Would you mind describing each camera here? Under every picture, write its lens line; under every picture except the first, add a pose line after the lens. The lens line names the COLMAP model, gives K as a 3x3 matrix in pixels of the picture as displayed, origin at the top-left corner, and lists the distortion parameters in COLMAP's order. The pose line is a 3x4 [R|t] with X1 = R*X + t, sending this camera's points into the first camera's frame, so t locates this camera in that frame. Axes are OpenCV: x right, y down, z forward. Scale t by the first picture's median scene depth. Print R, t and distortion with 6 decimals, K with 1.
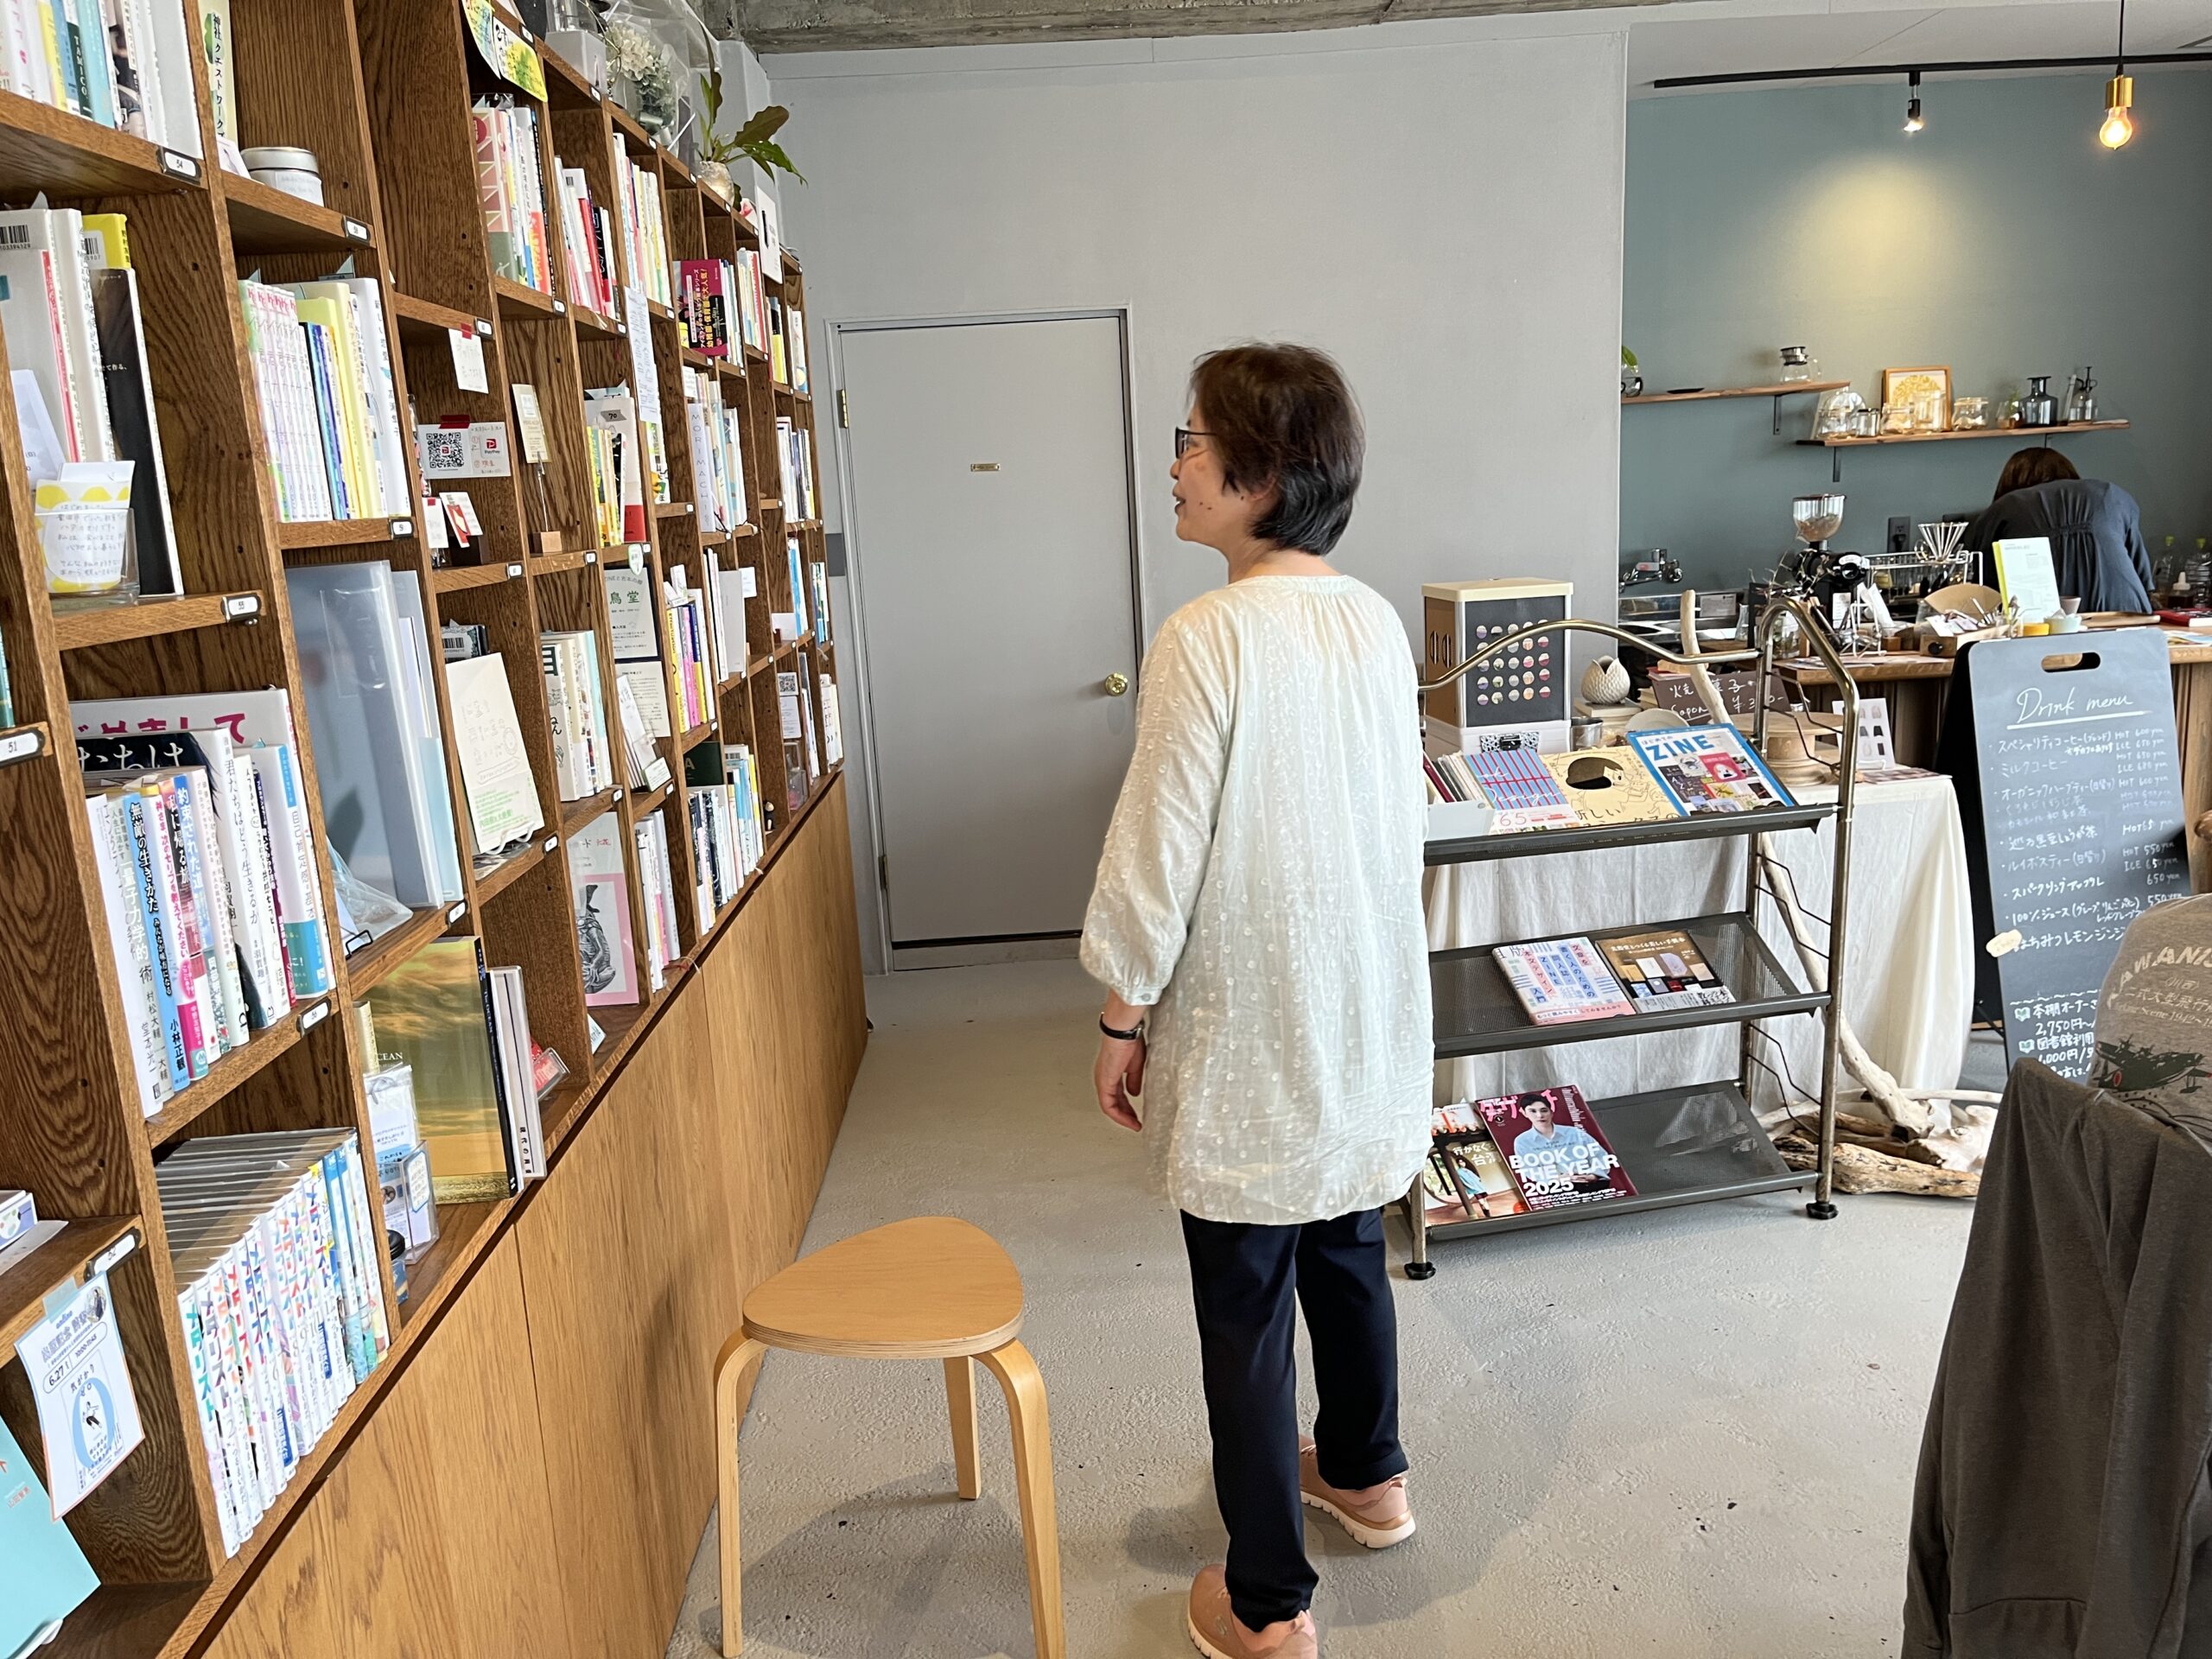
lens RADIAL K [[1571.6, 0, 1106.0], [0, 1571.6, 829.5], [0, 0, 1]] dist [0.004497, -0.001130]
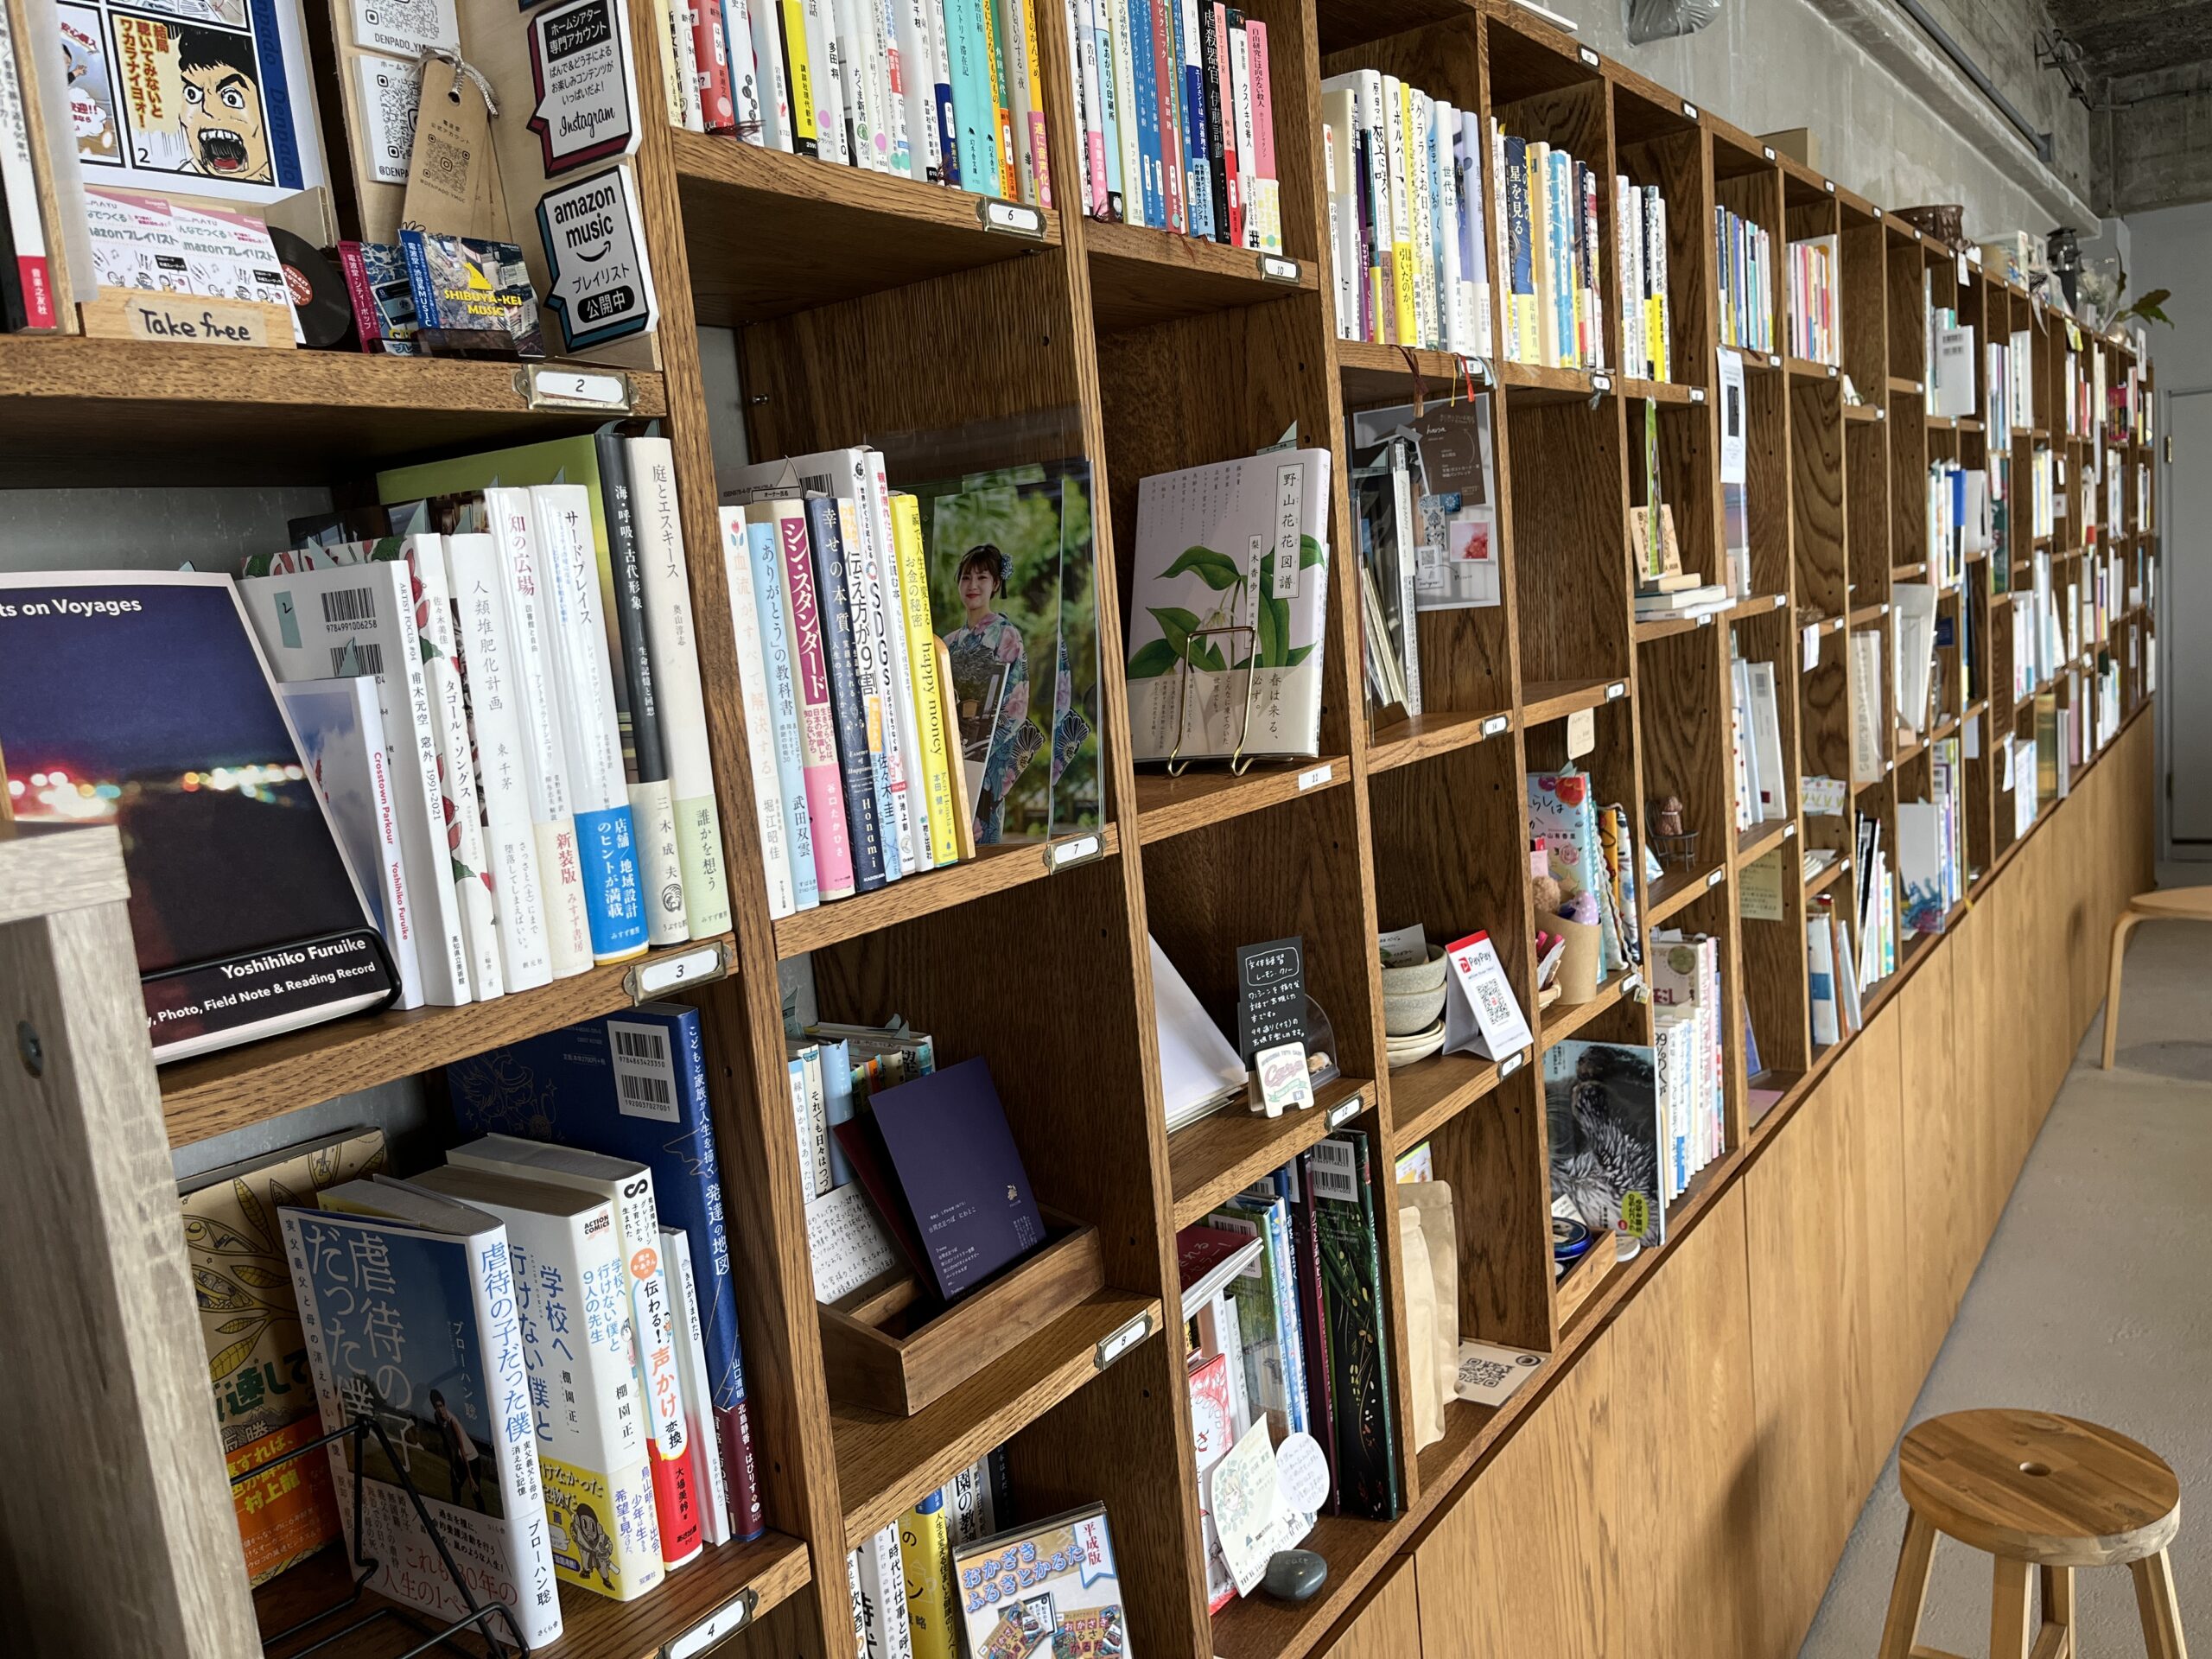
lens RADIAL K [[1571.6, 0, 1106.0], [0, 1571.6, 829.5], [0, 0, 1]] dist [0.004497, -0.001130]
pose [[0.768037, 0.067053, -0.636886, 0.034547], [-0.078094, 0.996888, 0.010779, 0.197678], [0.635626, 0.041458, 0.770883, -1.023721]]
